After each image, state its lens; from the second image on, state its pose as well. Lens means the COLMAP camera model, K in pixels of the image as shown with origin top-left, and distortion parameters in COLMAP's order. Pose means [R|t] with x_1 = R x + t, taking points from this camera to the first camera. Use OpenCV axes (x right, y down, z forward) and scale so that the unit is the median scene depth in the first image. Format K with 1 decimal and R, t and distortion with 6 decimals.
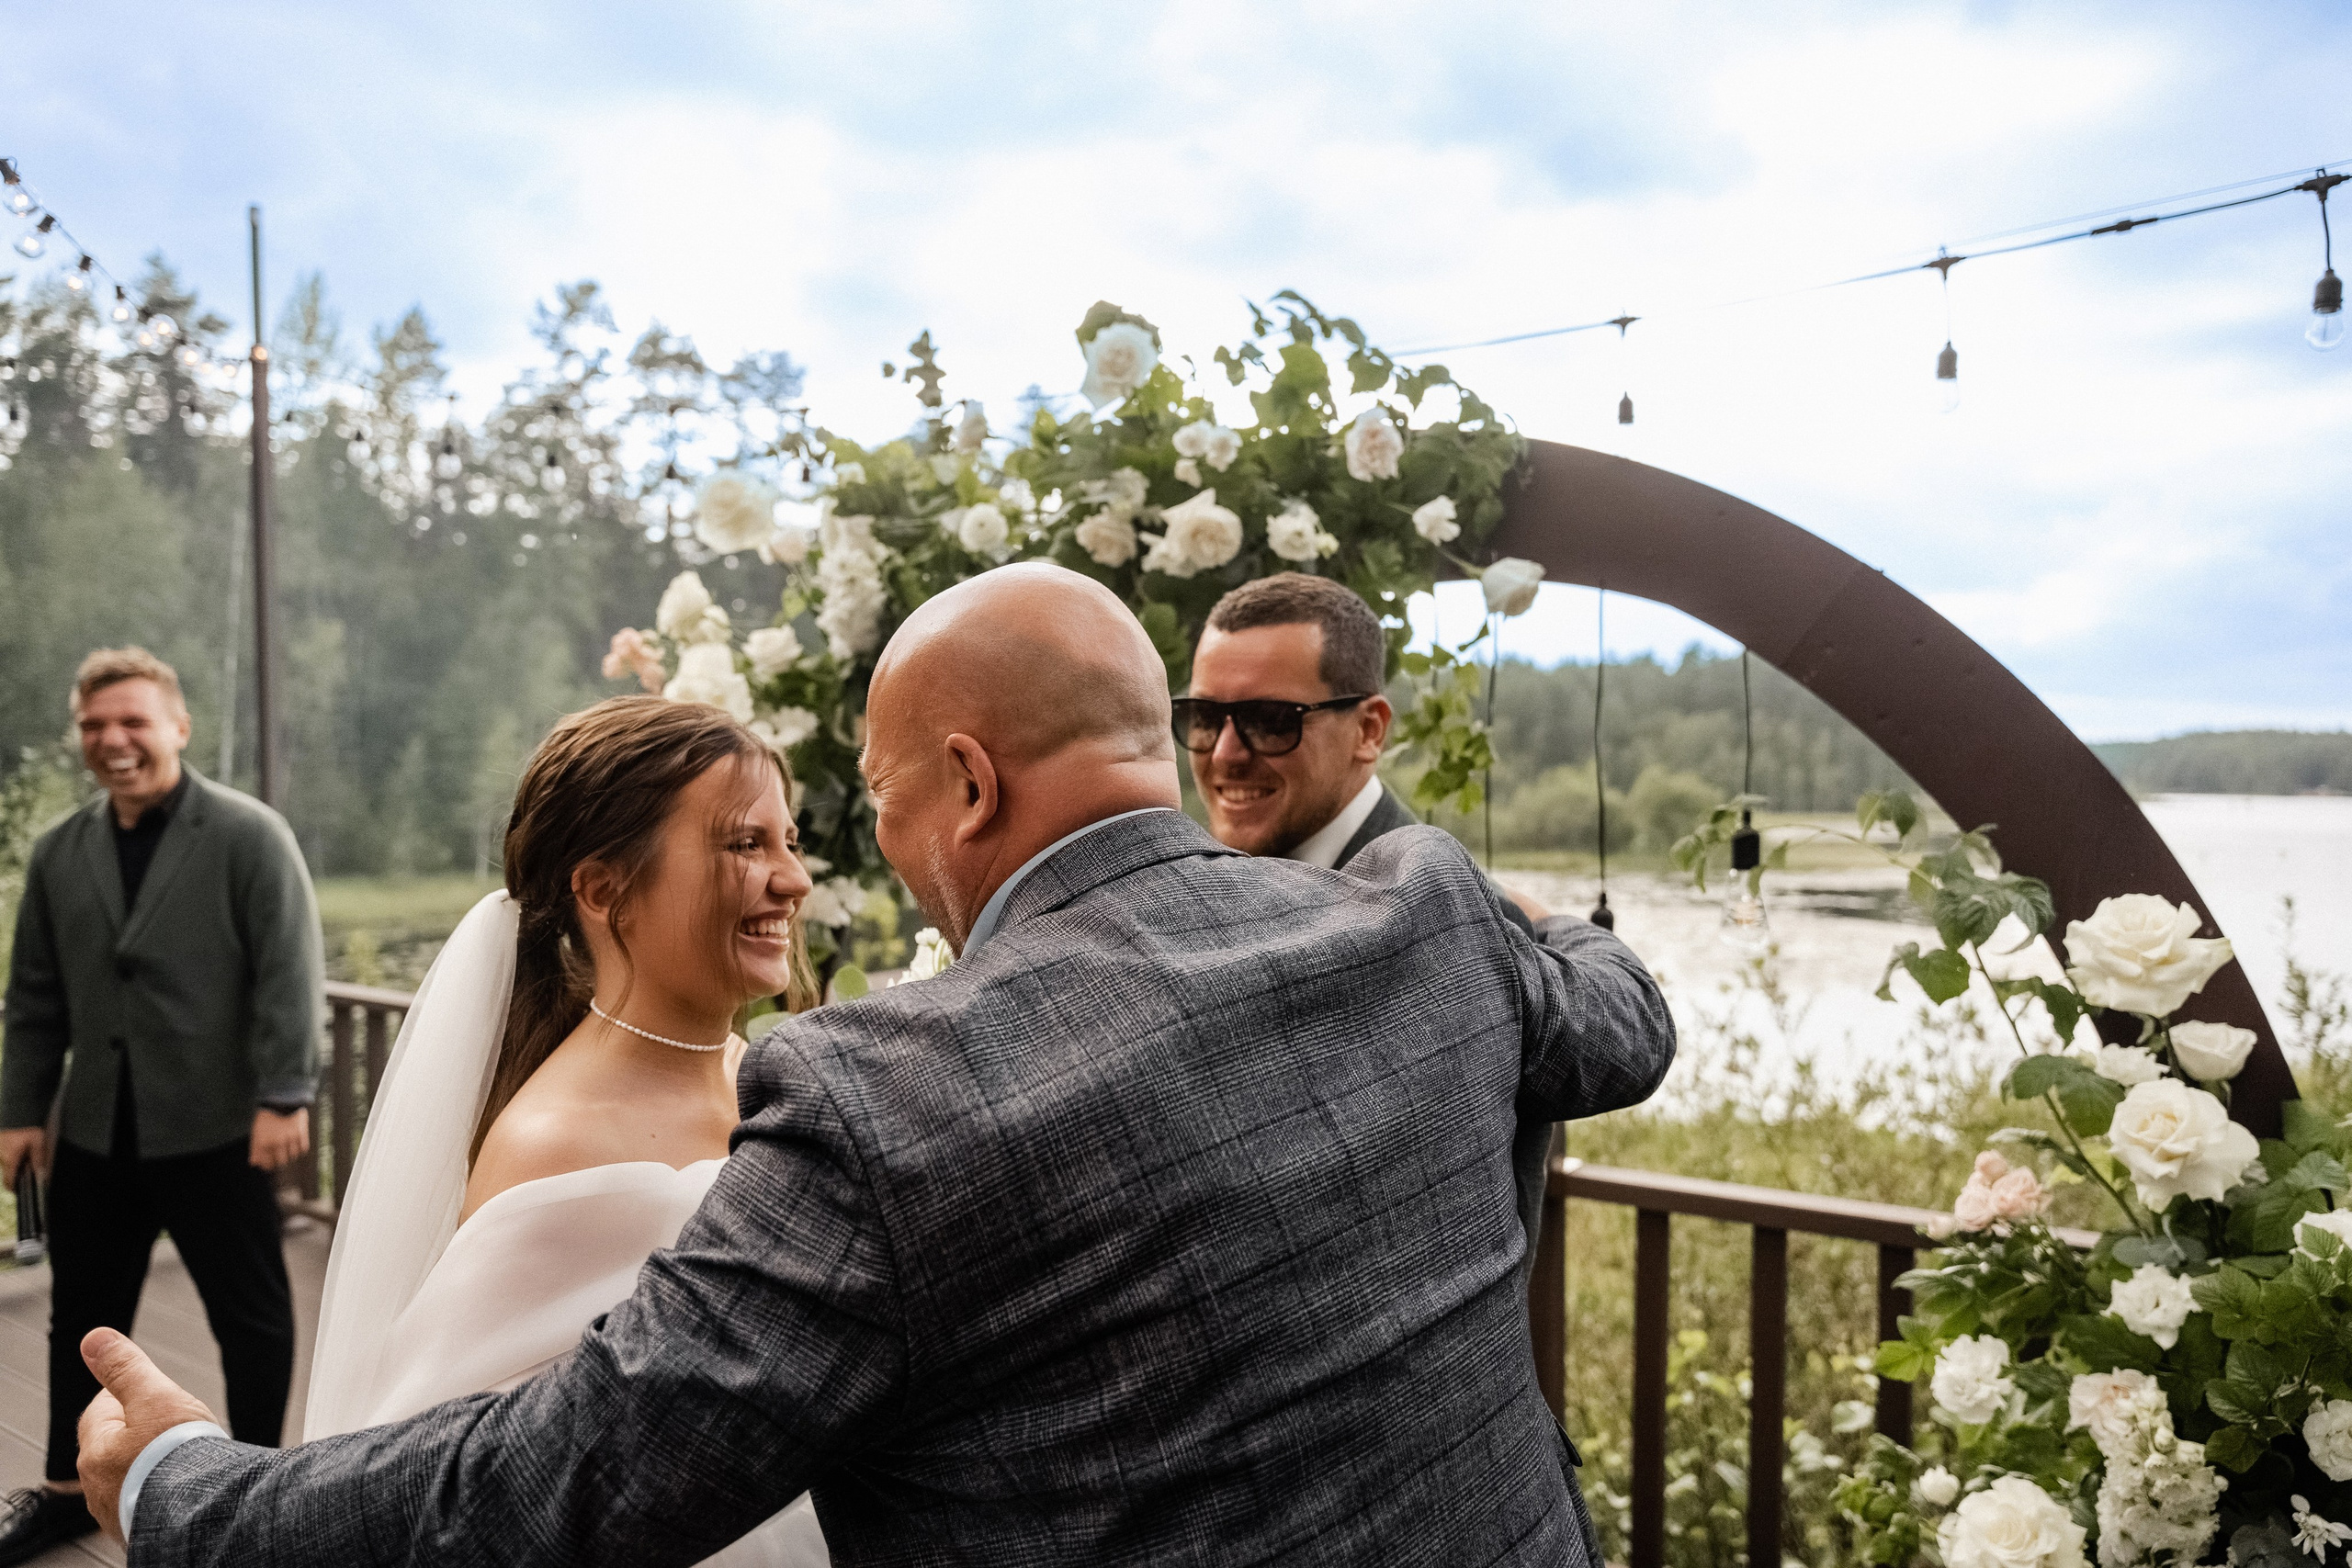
lens RADIAL K [[1554.1, 0, 1178.1], [0, 1554.1, 772.2], [0, 0, 1]] dist [-0.000005, -0.018320]
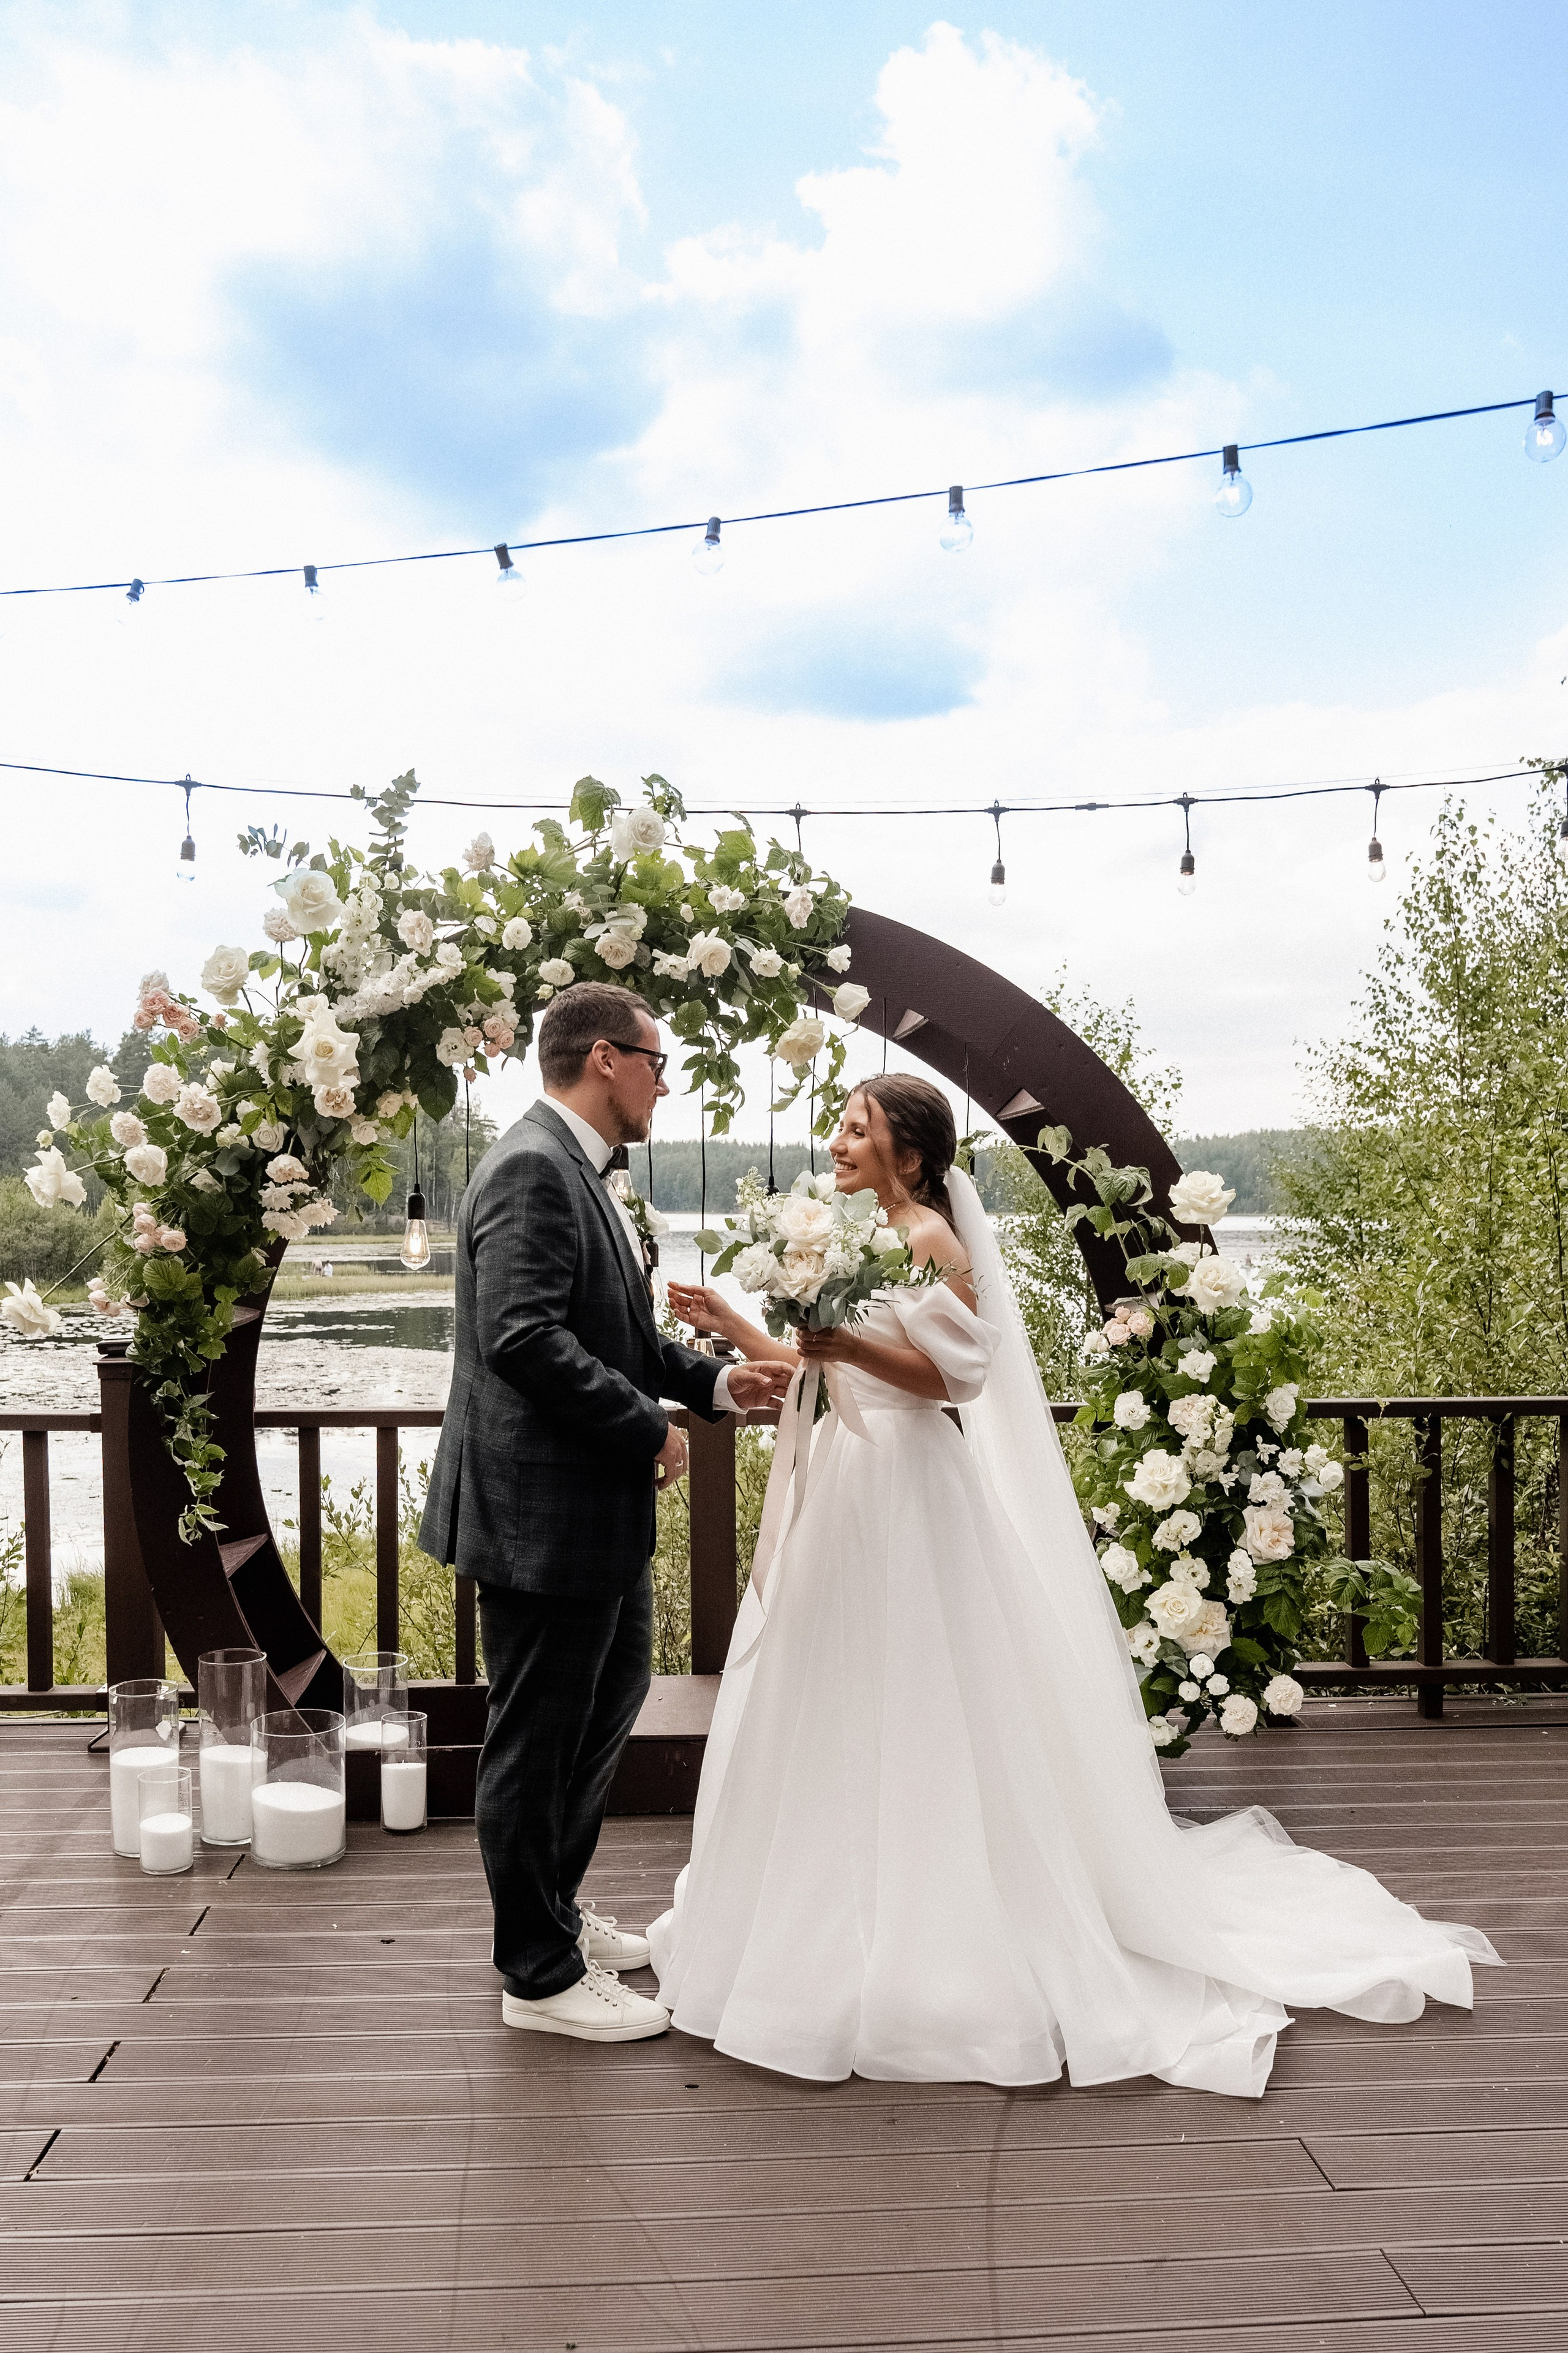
lens RADIAL K [[1857.4, 0, 773.9], [0, 1857.4, 1333.1], [0, 0, 1]] dist [-0.008449, -0.001415]
pose [[0.802202, -0.047869, 0.595131, -1.229314], [0.001602, 0.996950, 0.078029, 0.090449], [-0.597051, -0.061641, 0.799832, -0.628173]]
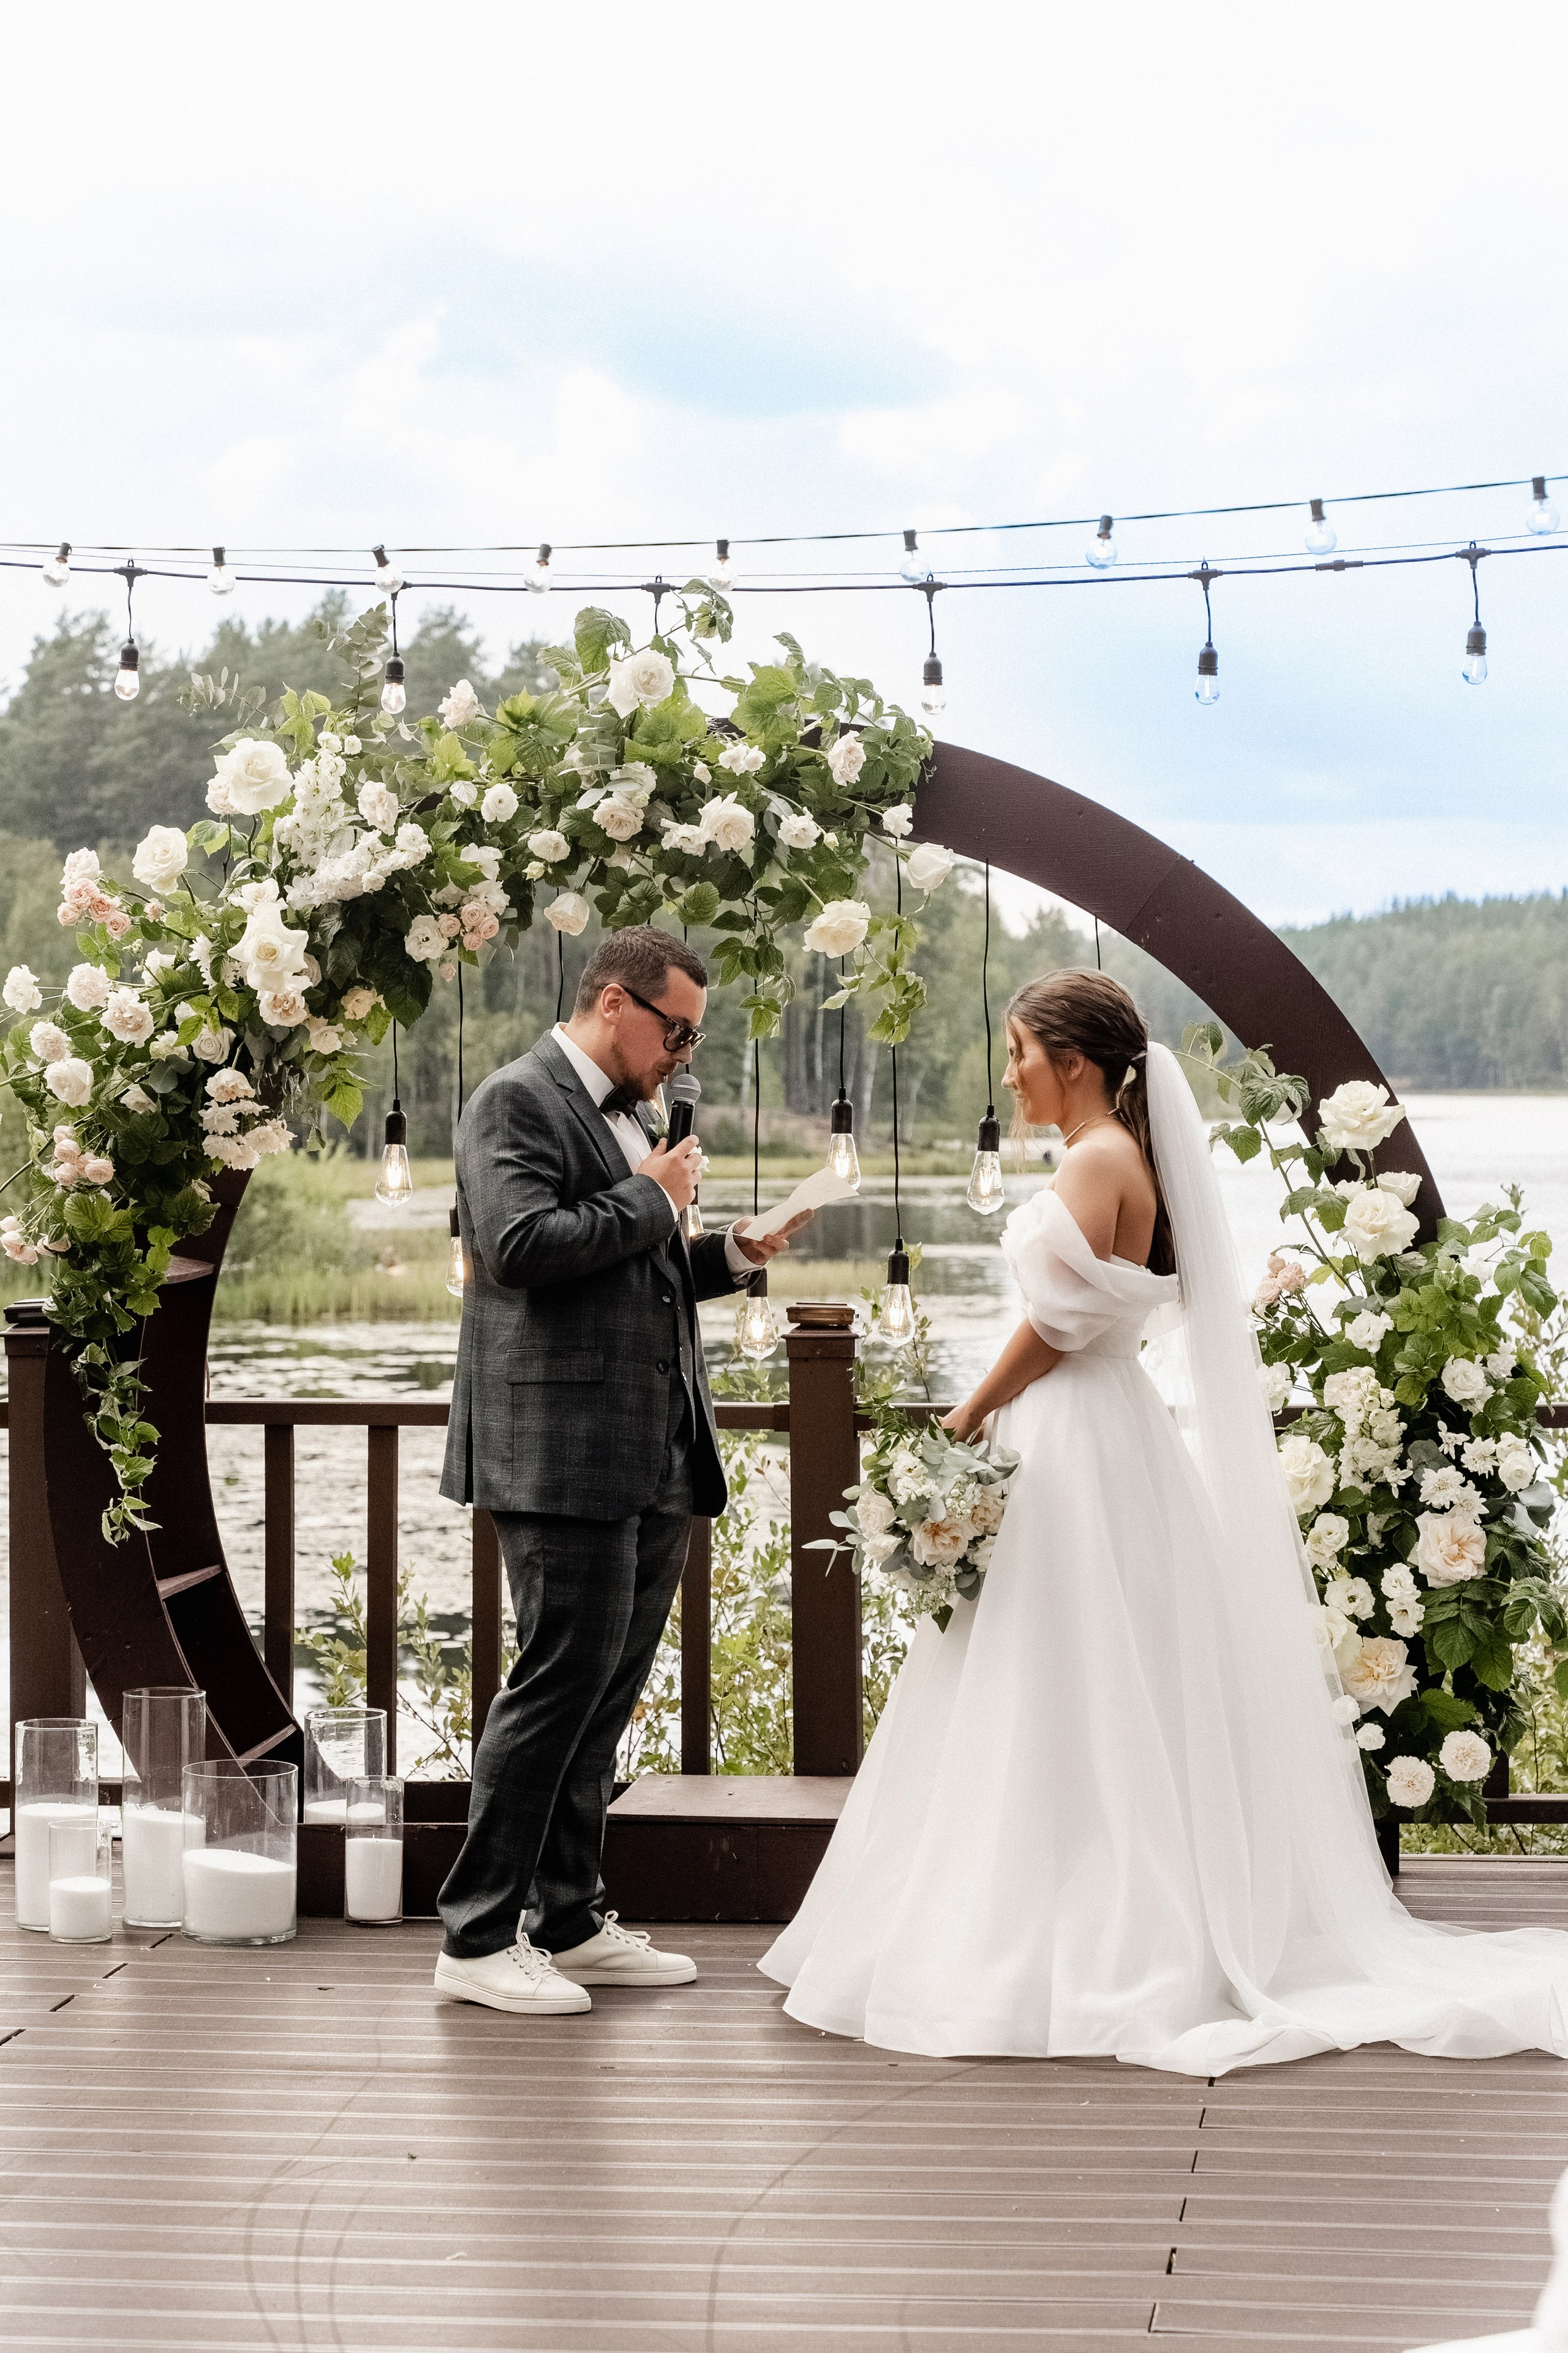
lens RADIAL K [[4948.4, 0, 784.0], [0, 4948.4, 1176.5], [0, 0, 1]] dist [0.030907, 0.006942]
pose [[0.898486, -0.019702, 0.438561, -2.025777], [0.007851, 0.999554, 0.028819, 0.021247], [-0.438933, -0.022450, 0.898239, -3.133879]]
